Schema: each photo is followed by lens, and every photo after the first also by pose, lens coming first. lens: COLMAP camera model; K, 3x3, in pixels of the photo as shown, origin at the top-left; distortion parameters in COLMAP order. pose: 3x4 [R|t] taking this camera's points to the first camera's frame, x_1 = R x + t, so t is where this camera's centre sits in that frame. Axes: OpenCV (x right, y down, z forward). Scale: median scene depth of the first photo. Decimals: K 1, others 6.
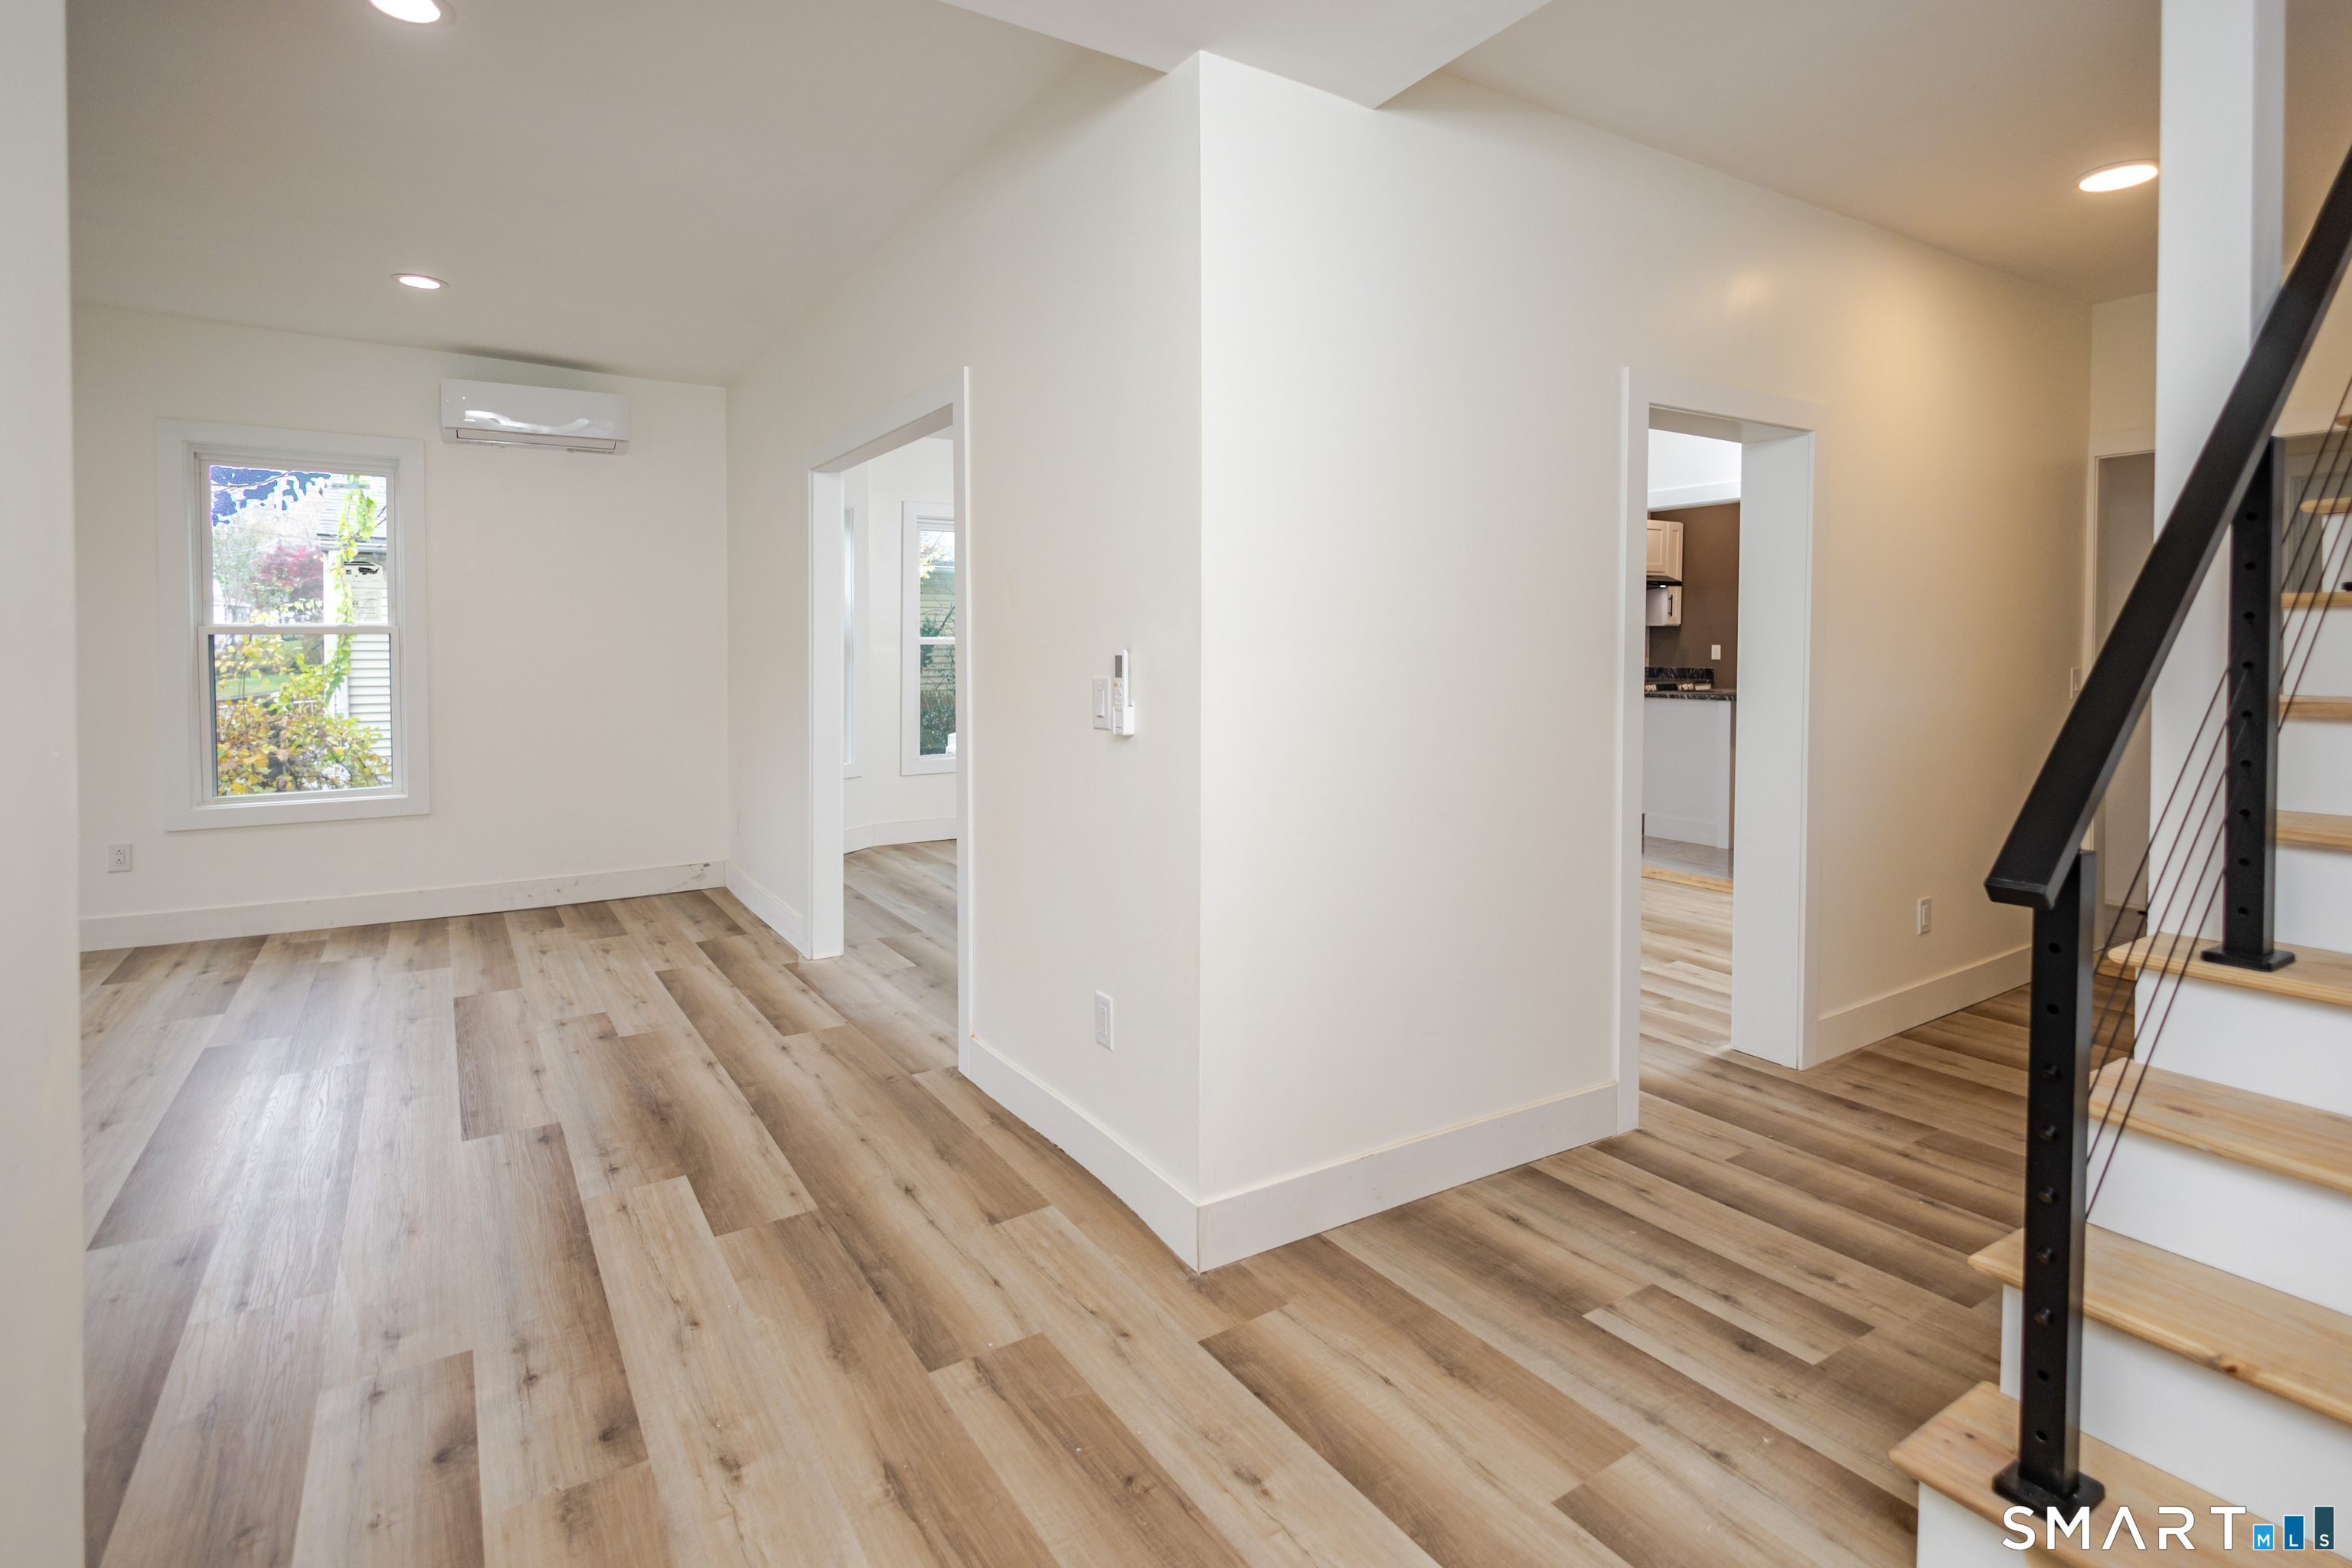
lens RADIAL K [[1118.1, 0, 1111.9], [0, 1118.1, 659.2], [0, 0, 1]] dist [0.020015, -0.005950]
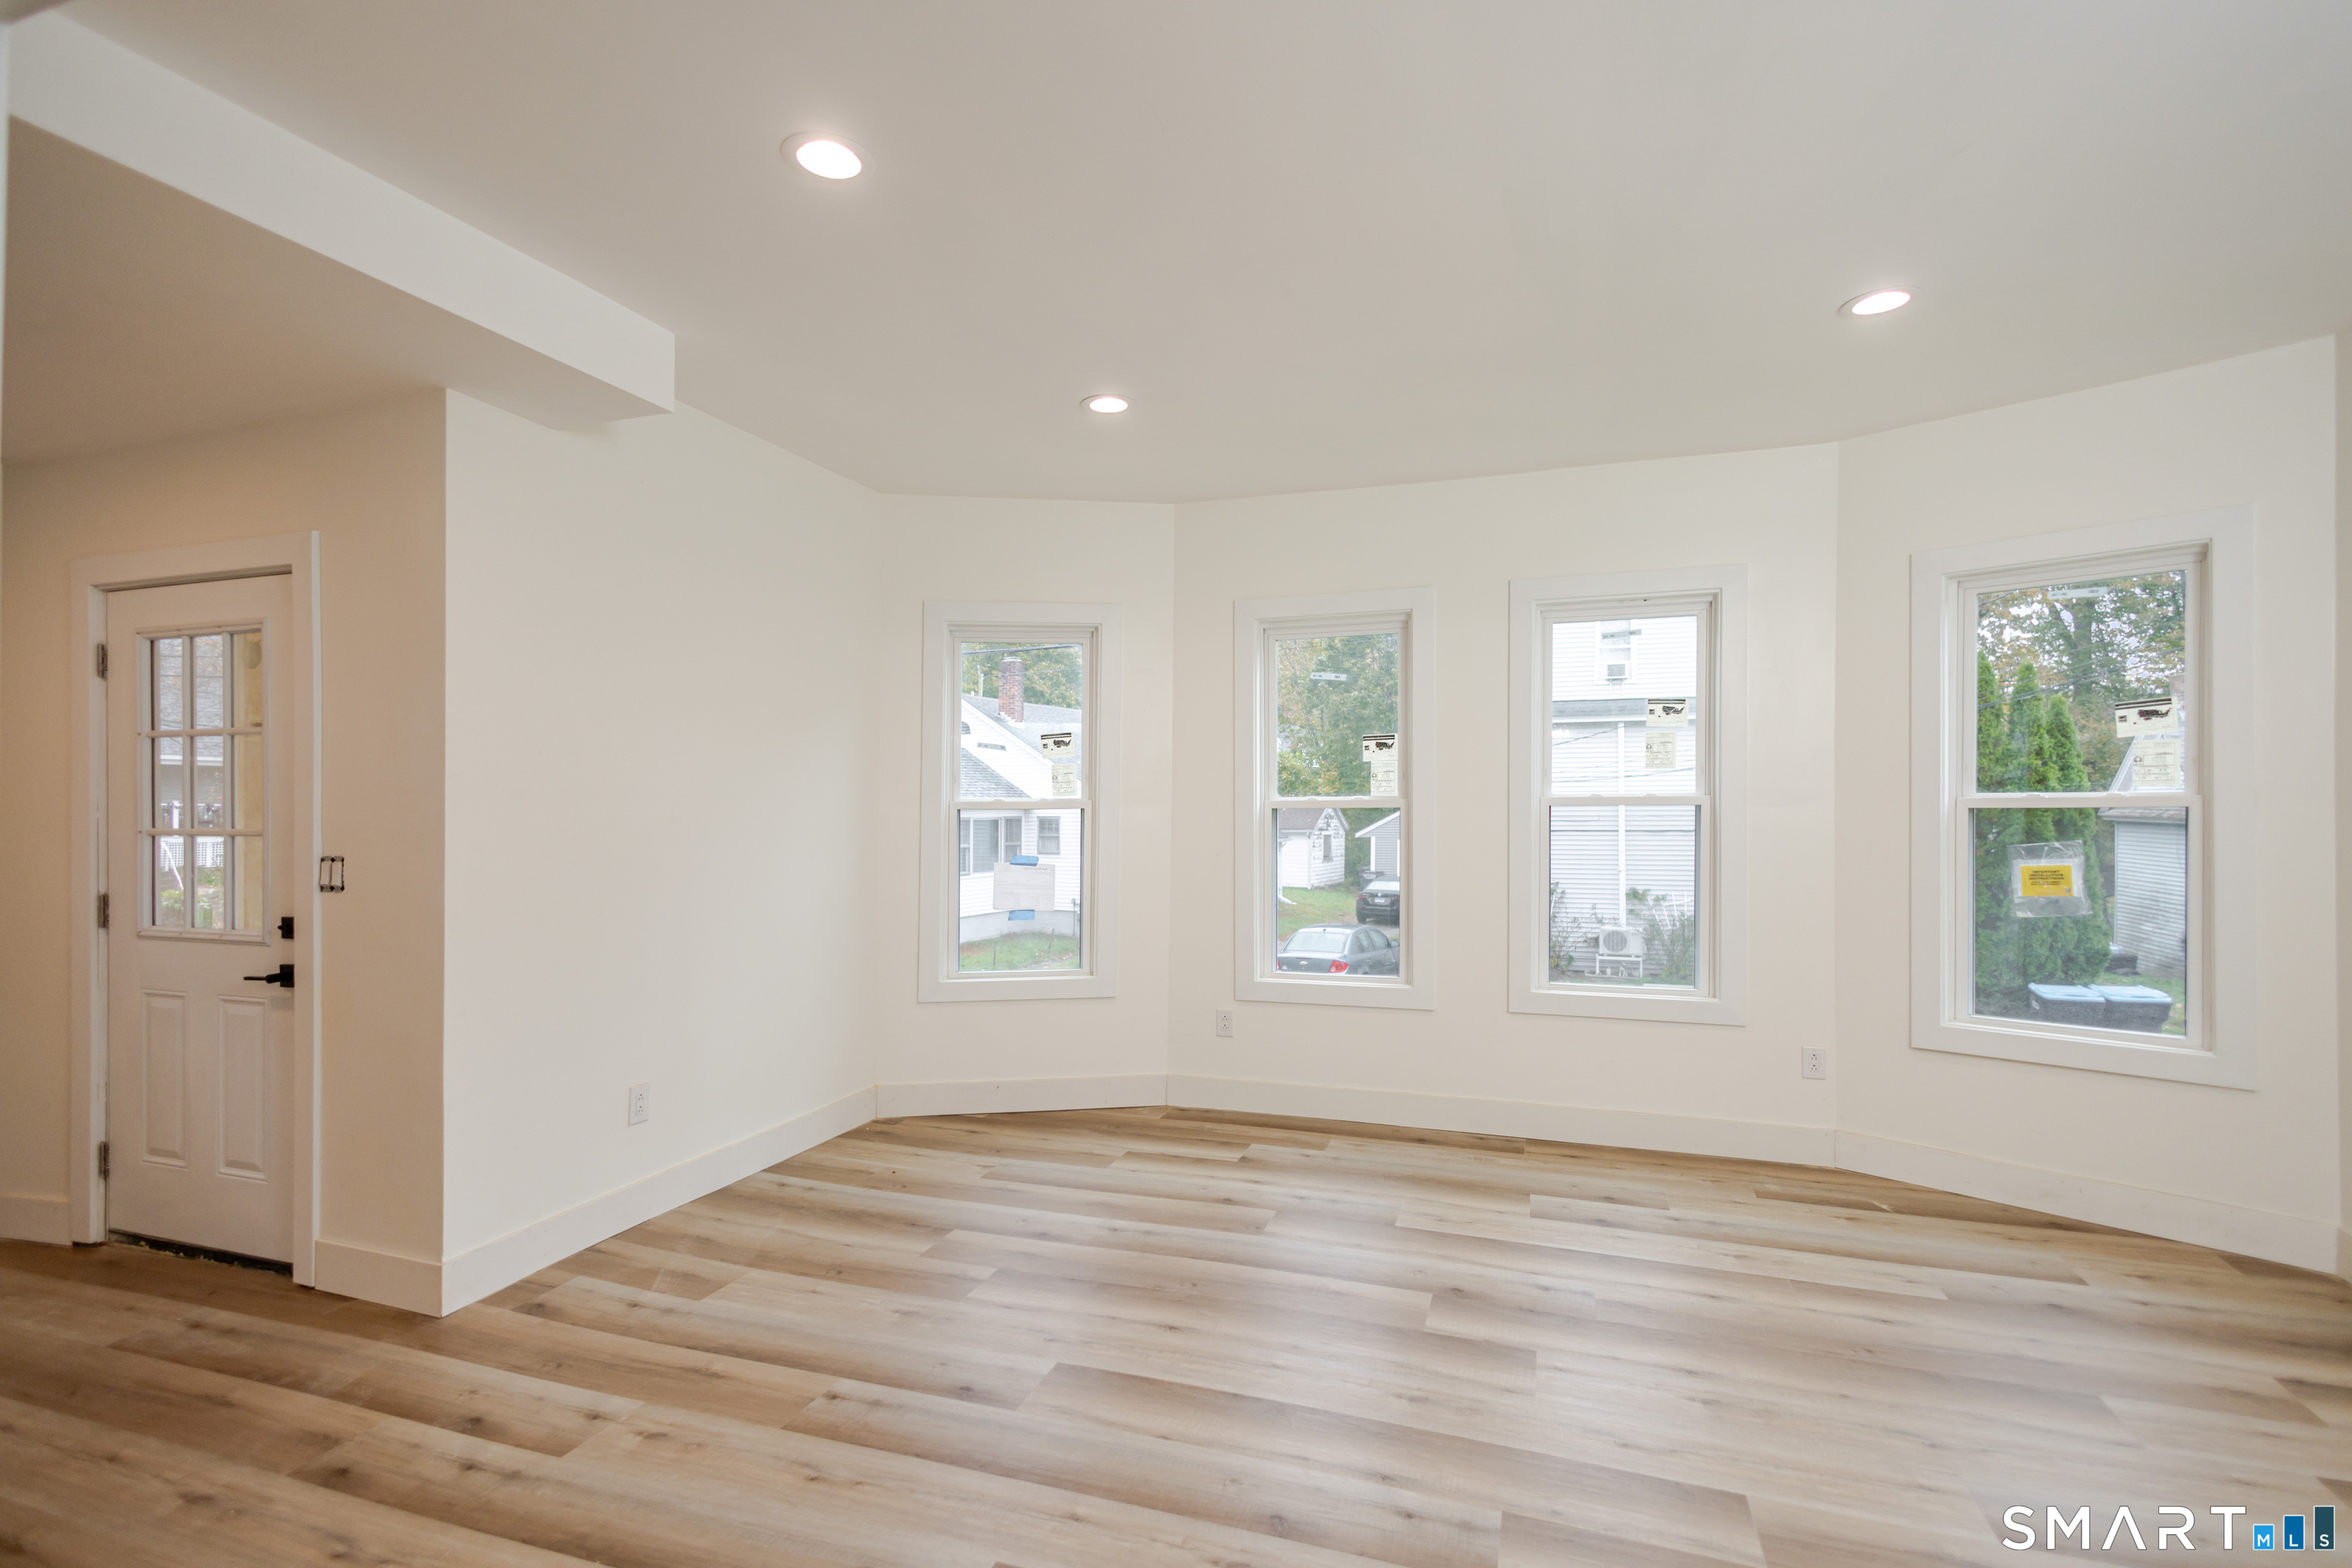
lens RADIAL K [[1118.1, 0, 1145.2], [0, 1118.1, 812.5], [0, 0, 1]] dist [0.020015, -0.005950]
pose [[-0.773419, 0.004125, -0.633882, -0.211573], [-0.001907, 0.999959, 0.008833, -0.034899], [0.633893, 0.008040, -0.773379, 1.564048]]
